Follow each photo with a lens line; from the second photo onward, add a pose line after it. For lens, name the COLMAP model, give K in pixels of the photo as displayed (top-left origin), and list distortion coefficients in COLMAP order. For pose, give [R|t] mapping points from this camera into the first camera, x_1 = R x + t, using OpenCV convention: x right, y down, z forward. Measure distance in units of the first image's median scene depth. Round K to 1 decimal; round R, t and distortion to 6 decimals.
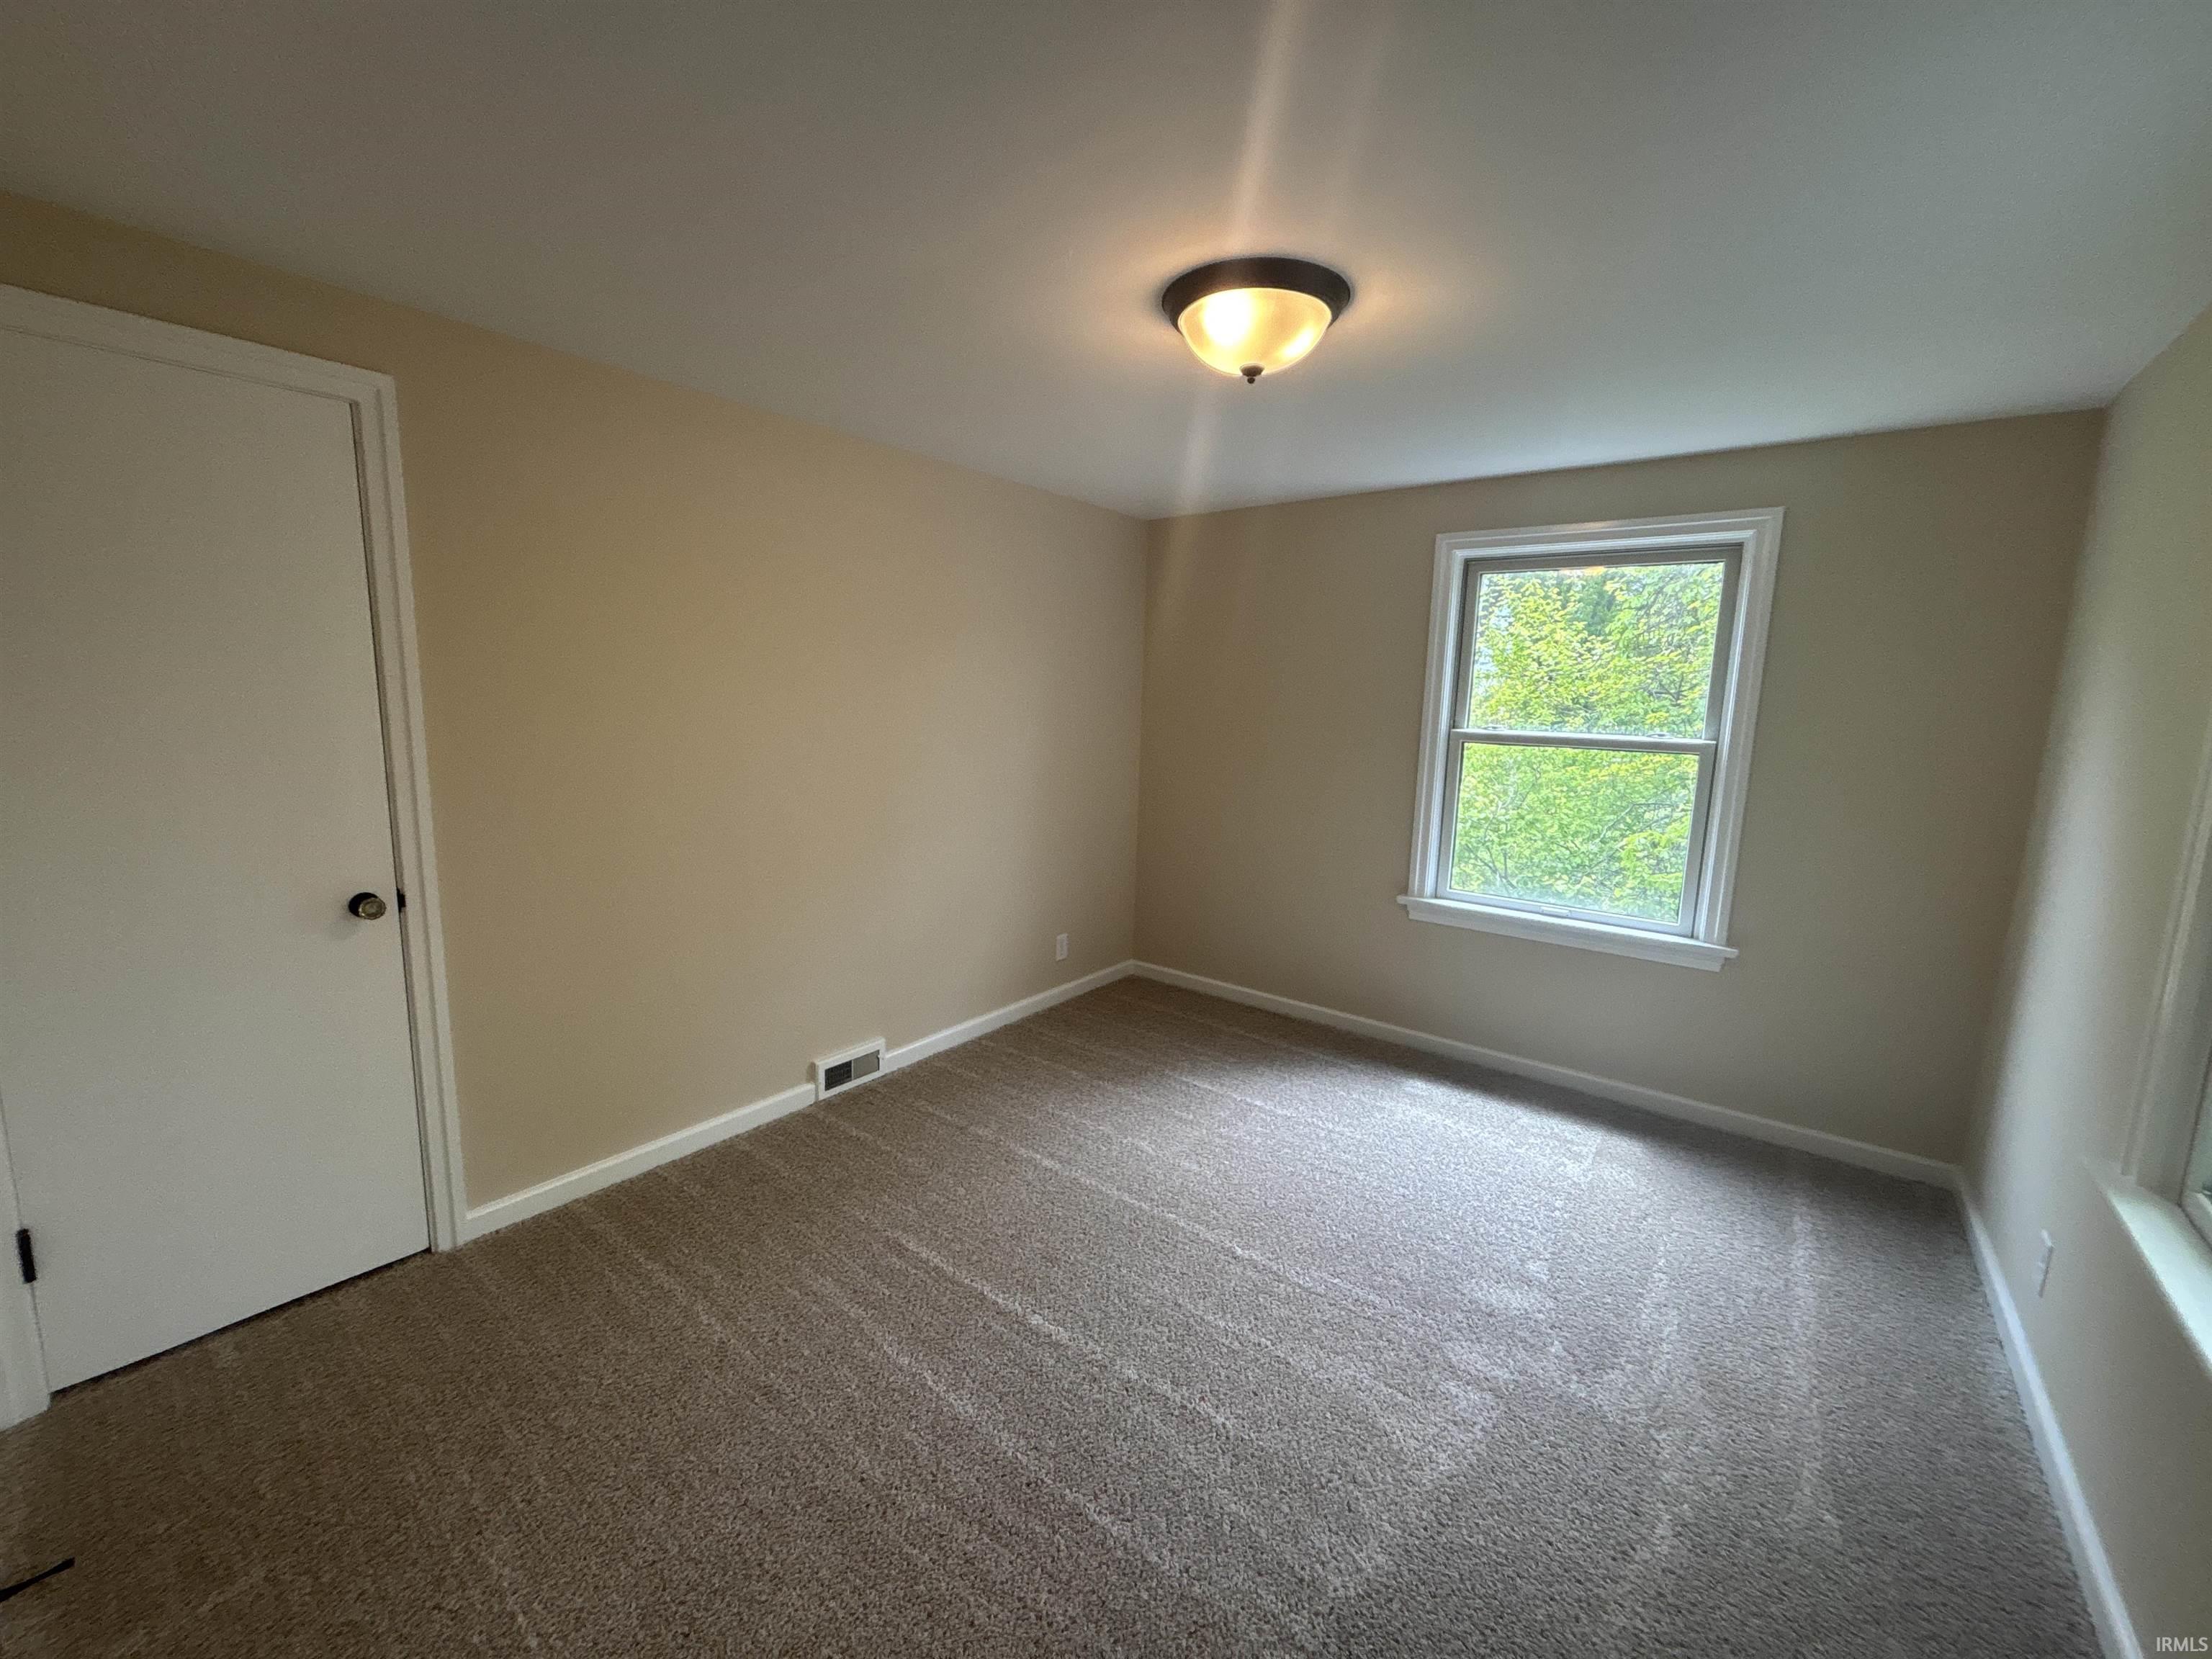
lens RADIAL K [[898.7, 0, 1096.4], [0, 898.7, 846.6], [0, 0, 1]] dist [0.002637, 0.000180]
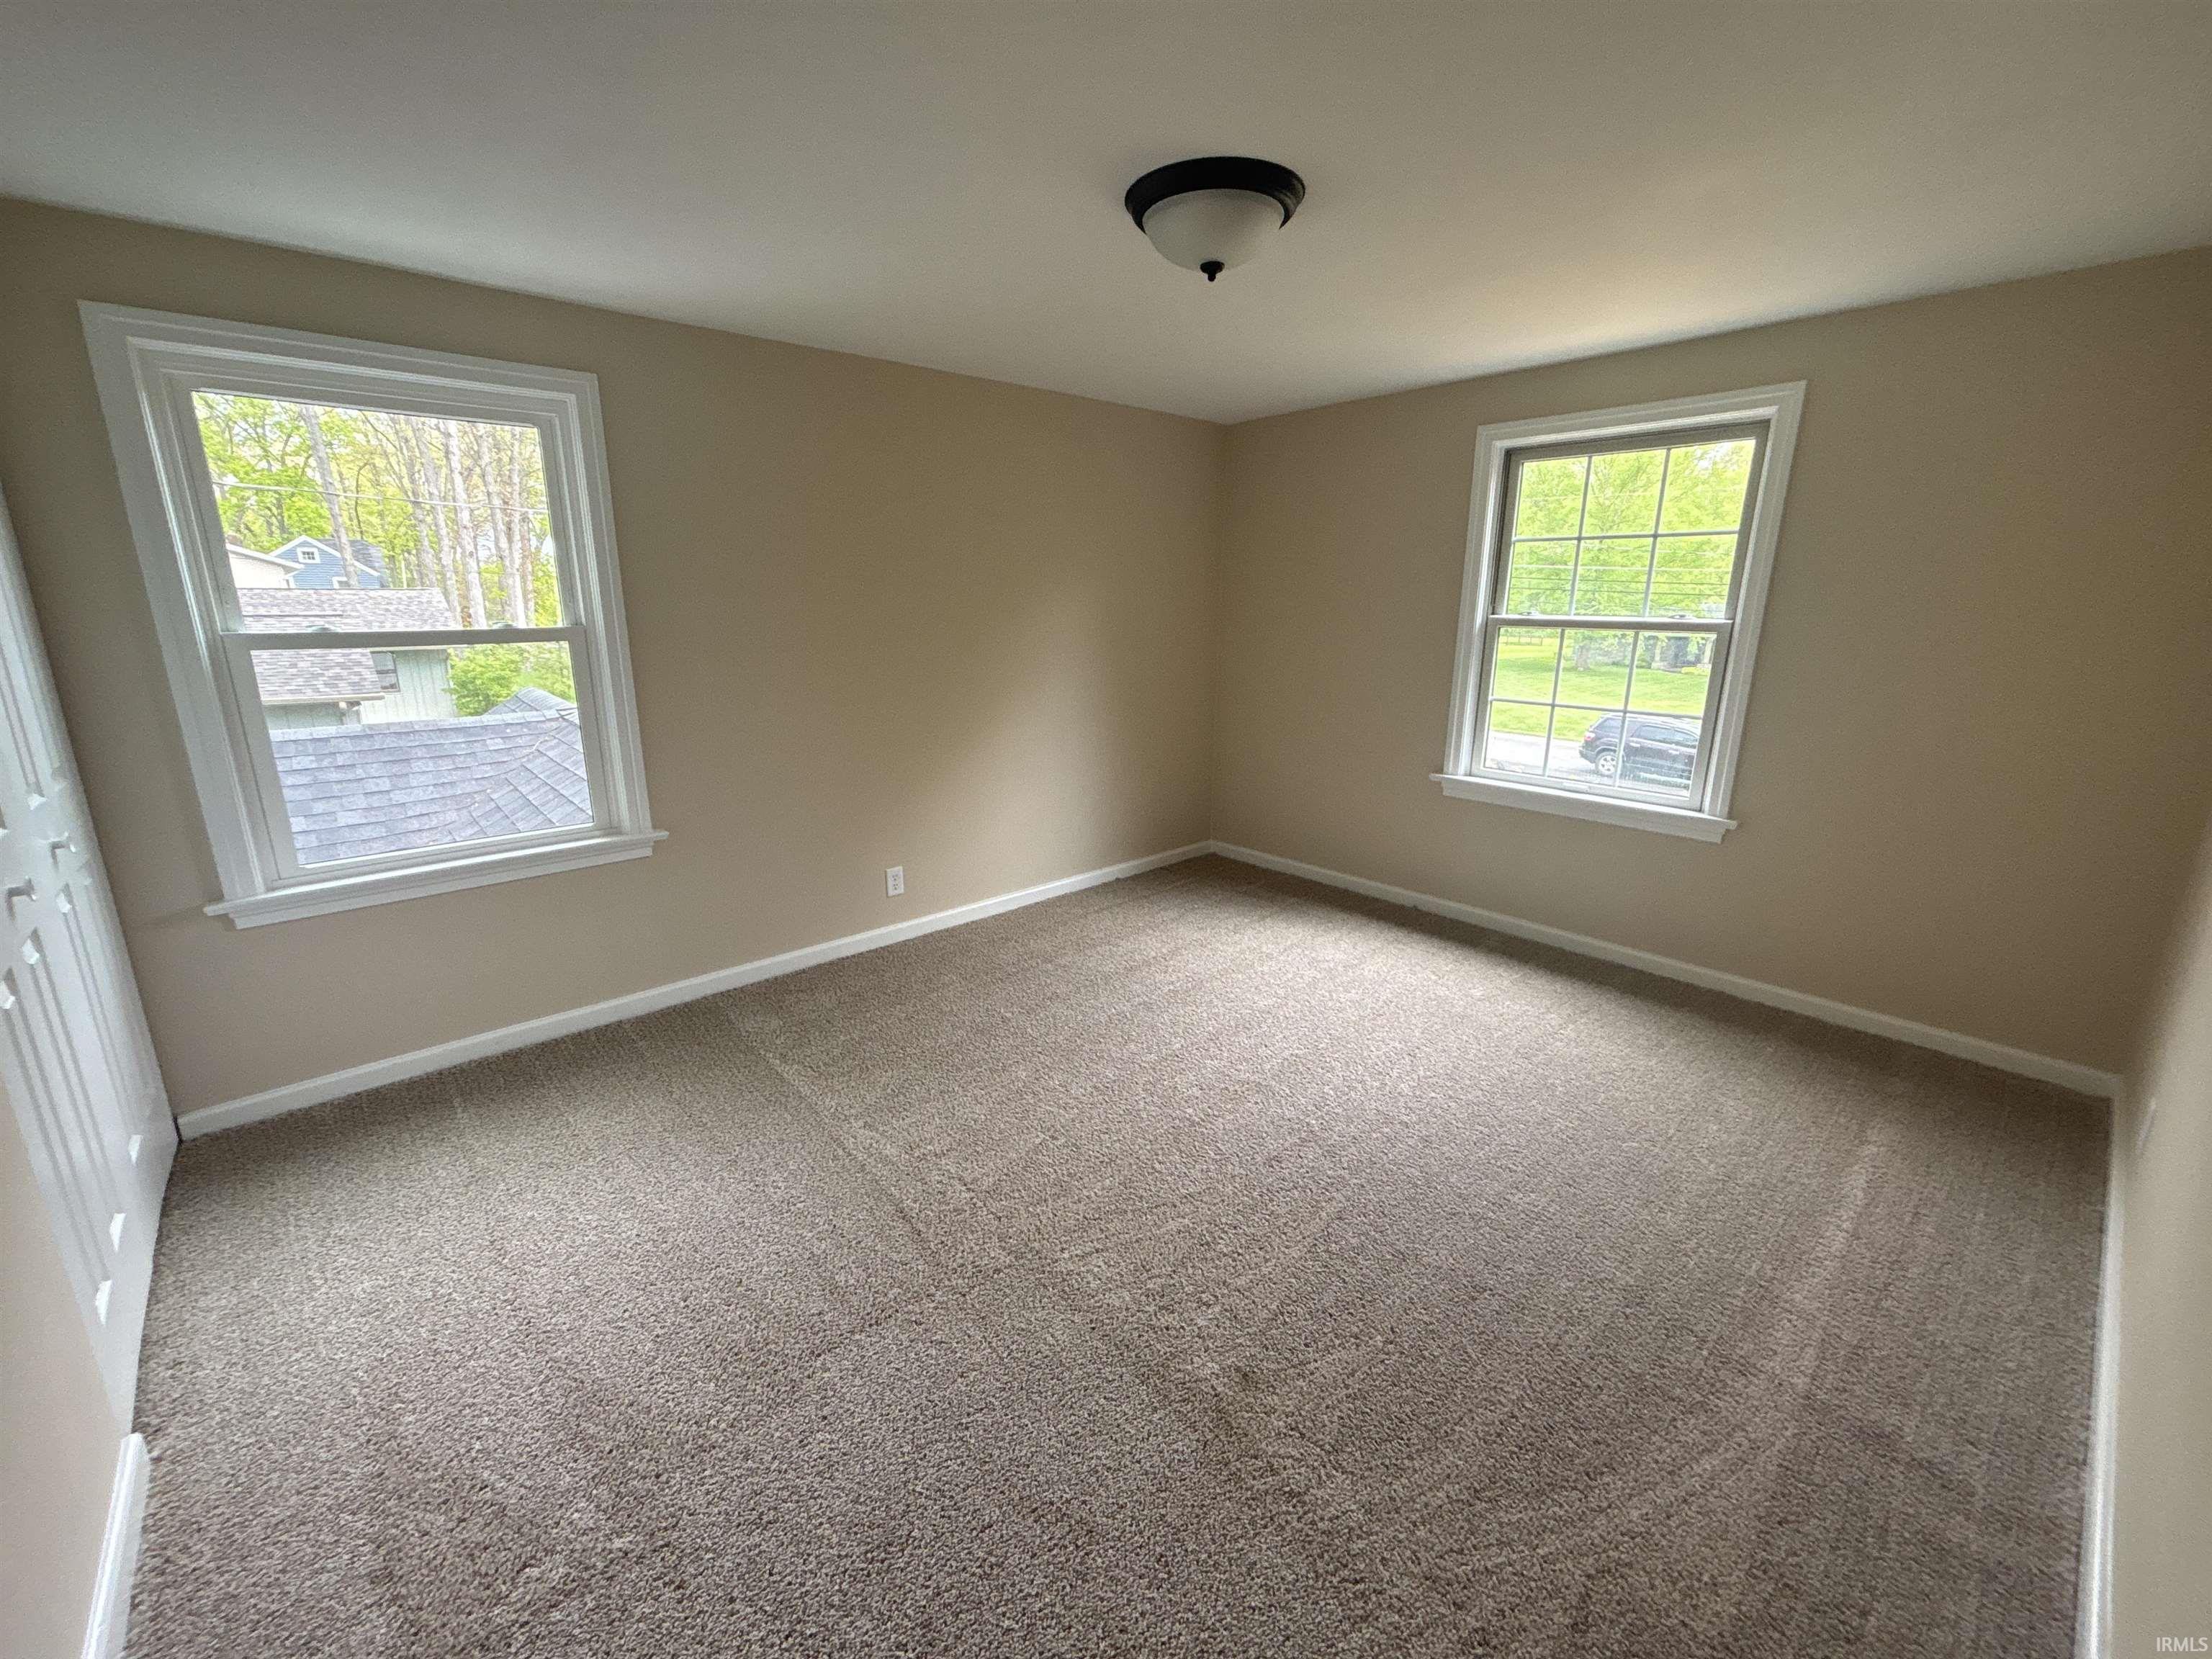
lens RADIAL K [[898.7, 0, 1107.8], [0, 898.7, 828.9], [0, 0, 1]] dist [0.002637, 0.000180]
pose [[0.979336, 0.019400, -0.201307, 0.178239], [-0.000820, 0.995761, 0.091975, 0.022757], [0.202238, -0.089909, 0.975201, -0.146109]]
